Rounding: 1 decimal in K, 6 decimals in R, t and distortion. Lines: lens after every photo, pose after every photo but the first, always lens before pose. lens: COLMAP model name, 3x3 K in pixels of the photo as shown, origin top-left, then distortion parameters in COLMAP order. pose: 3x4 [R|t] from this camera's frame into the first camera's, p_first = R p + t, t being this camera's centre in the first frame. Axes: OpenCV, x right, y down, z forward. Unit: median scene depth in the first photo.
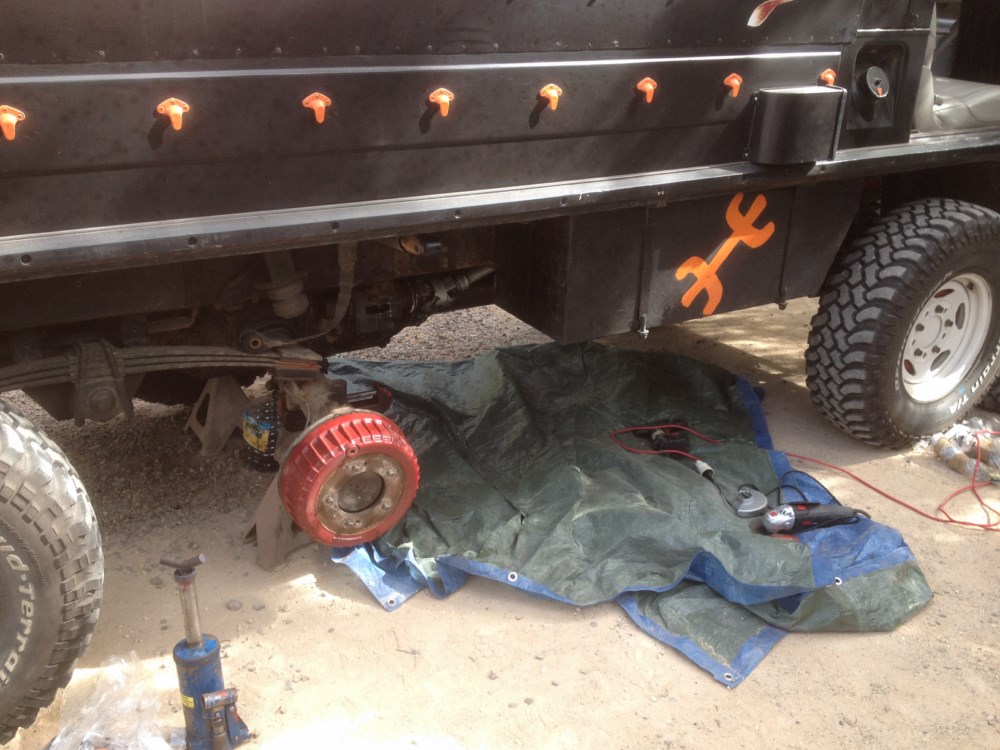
lens RADIAL K [[921.3, 0, 484.6], [0, 921.3, 371.9], [0, 0, 1]] dist [0.111882, -0.256300]
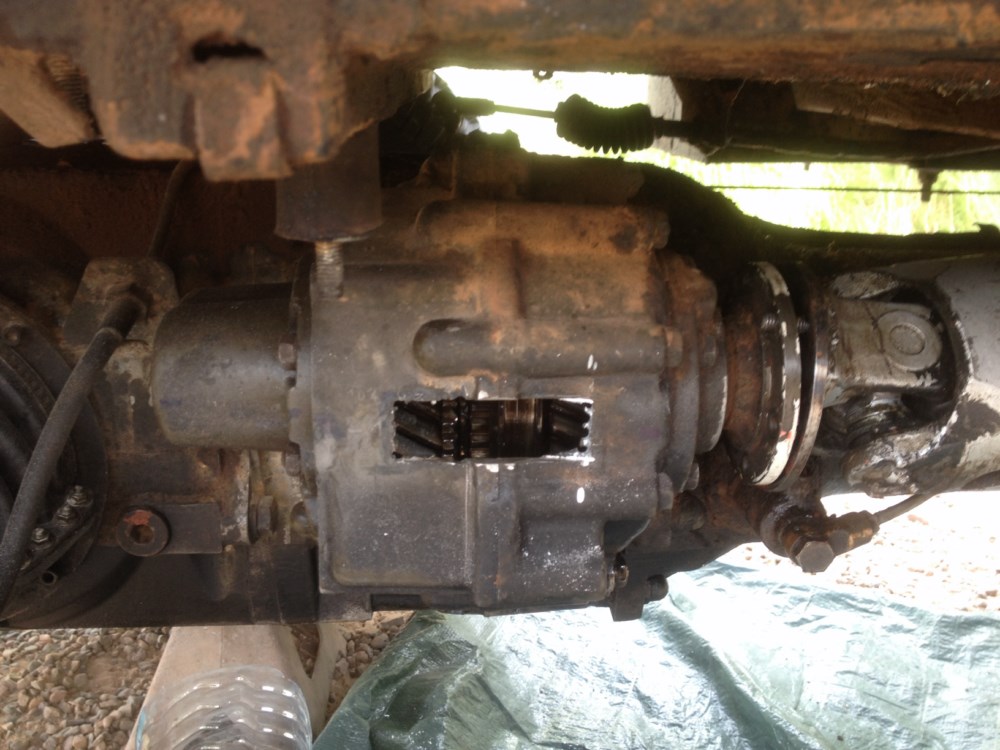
lens RADIAL K [[921.3, 0, 484.6], [0, 921.3, 371.9], [0, 0, 1]] dist [0.111882, -0.256300]
pose [[0.884066, 0.117107, -0.452451, -0.054309], [-0.163939, 0.984289, -0.065566, -0.064671], [0.437665, 0.132139, 0.889376, 0.840849]]
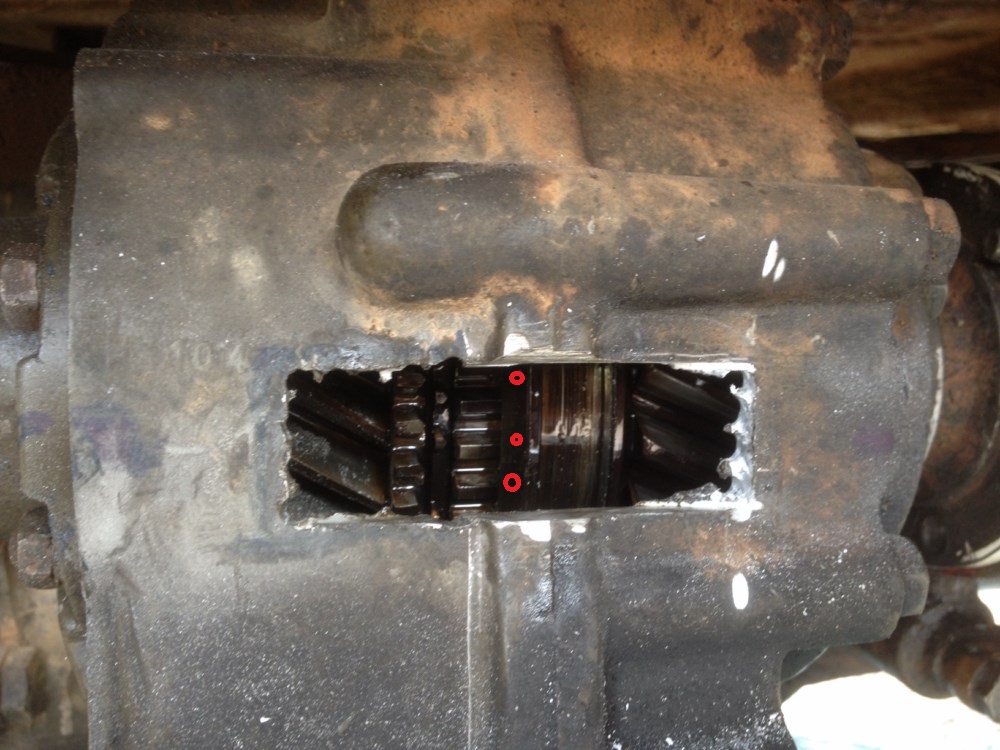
lens RADIAL K [[921.3, 0, 484.6], [0, 921.3, 371.9], [0, 0, 1]] dist [0.111882, -0.256300]
pose [[0.946048, 0.037599, -0.321837, -0.095262], [-0.117820, 0.965174, -0.233576, -0.056429], [0.301846, 0.258893, 0.917531, 0.904760]]
